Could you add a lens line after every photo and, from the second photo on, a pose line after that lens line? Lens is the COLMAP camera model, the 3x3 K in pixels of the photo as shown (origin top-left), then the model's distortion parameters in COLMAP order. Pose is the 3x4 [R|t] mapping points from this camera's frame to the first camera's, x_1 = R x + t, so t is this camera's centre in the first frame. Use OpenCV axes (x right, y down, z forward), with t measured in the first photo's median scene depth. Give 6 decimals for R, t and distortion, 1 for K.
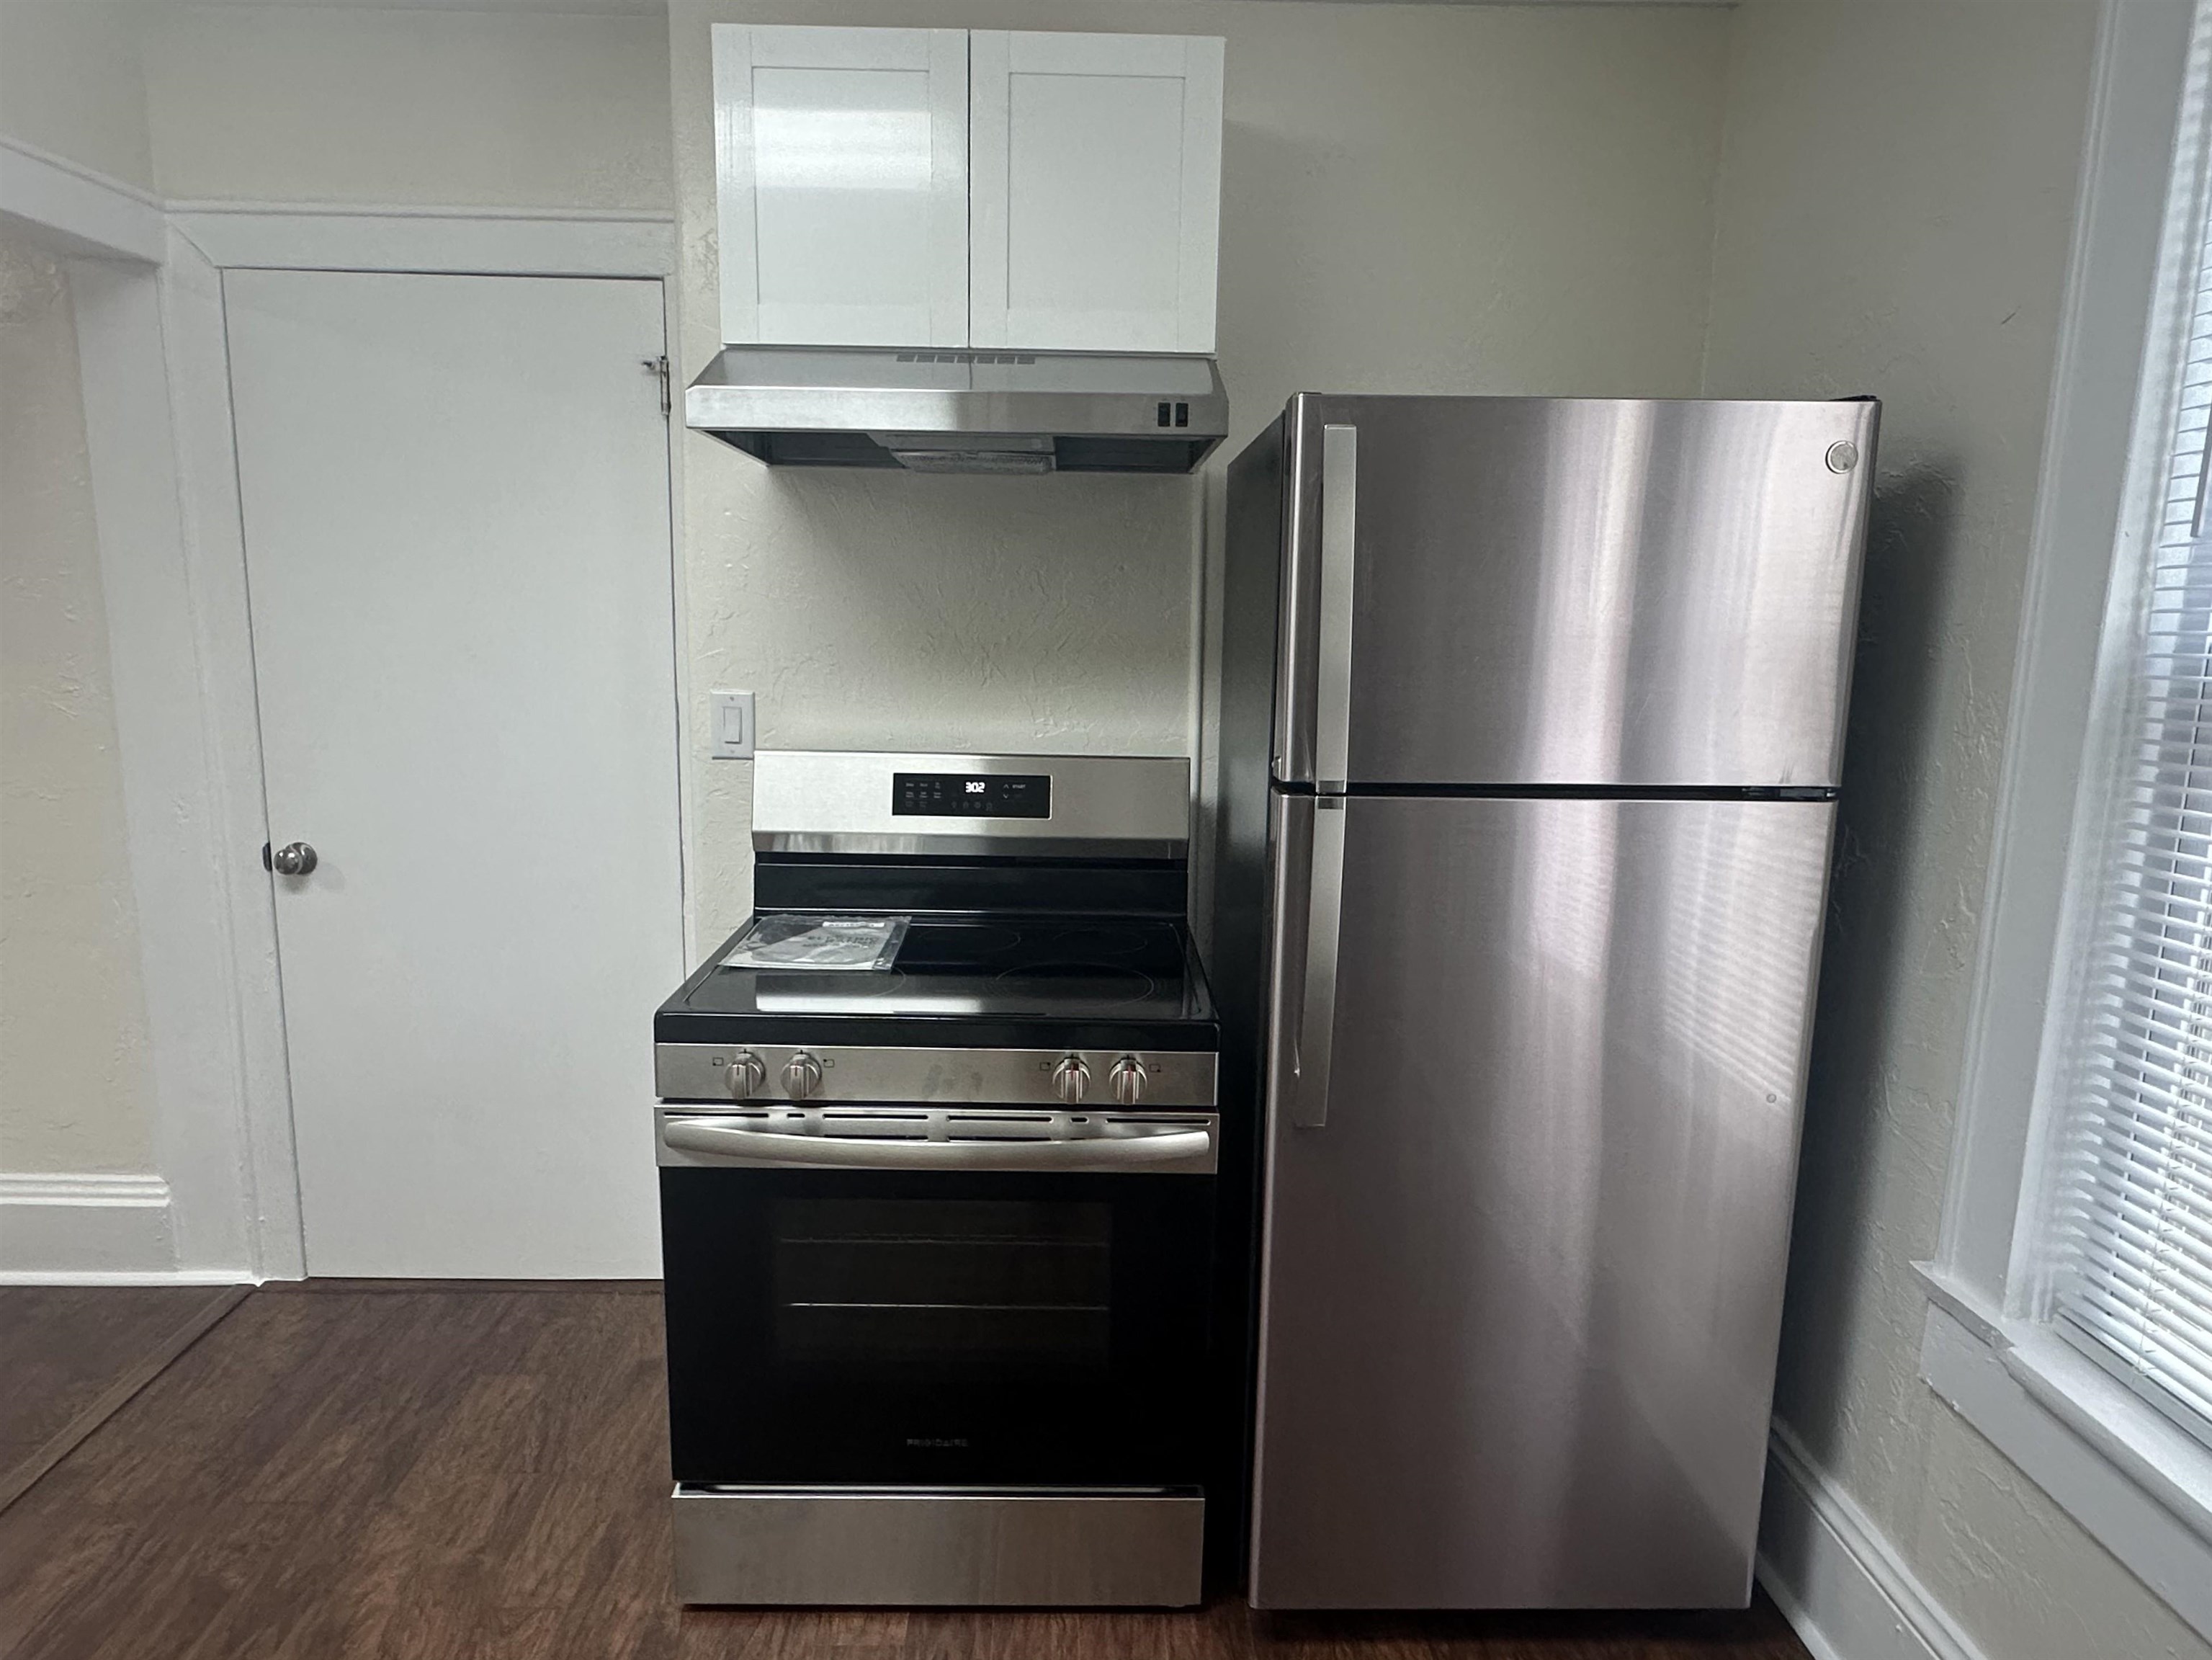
lens RADIAL K [[1331.5, 0, 1098.8], [0, 1331.5, 838.2], [0, 0, 1]] dist [-0.004920, 0.000347]
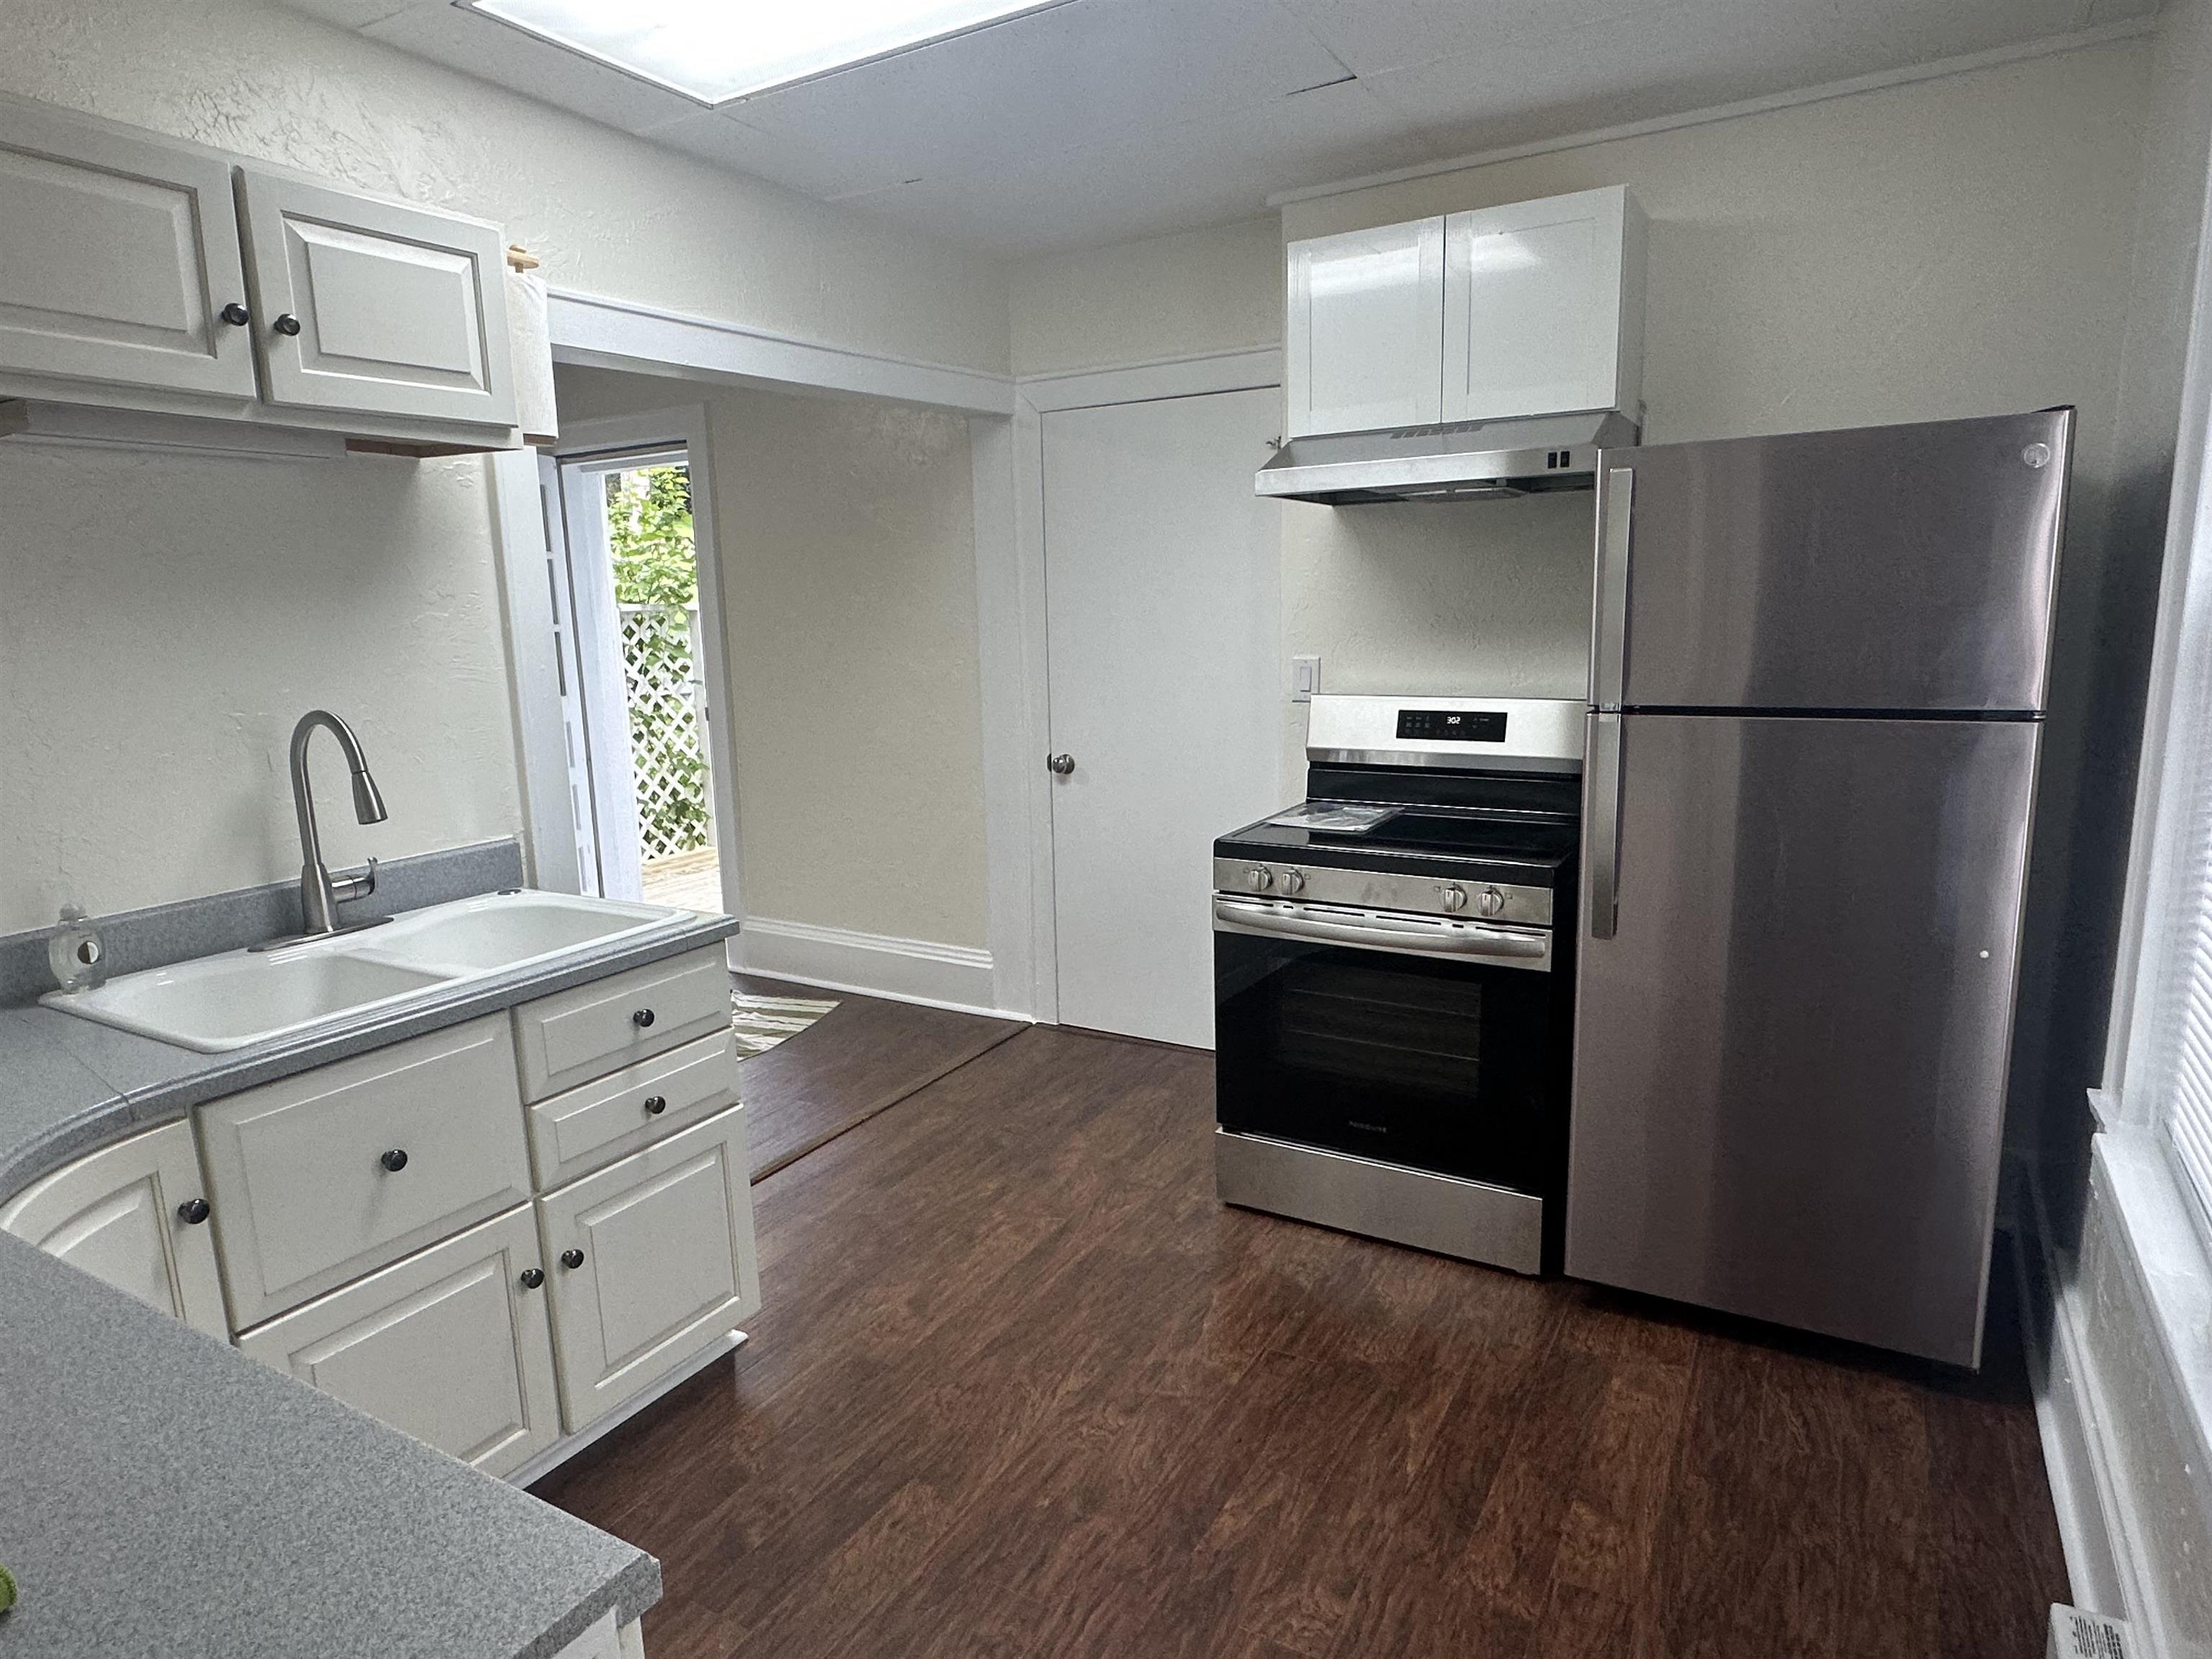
lens RADIAL K [[1290.1, 0, 1085.4], [0, 1290.1, 826.7], [0, 0, 1]] dist [-0.003002, -0.000913]
pose [[0.842612, 0.053603, -0.535848, 0.326607], [-0.049843, 0.998525, 0.021508, 0.067099], [0.536210, 0.008585, 0.844041, -0.391726]]
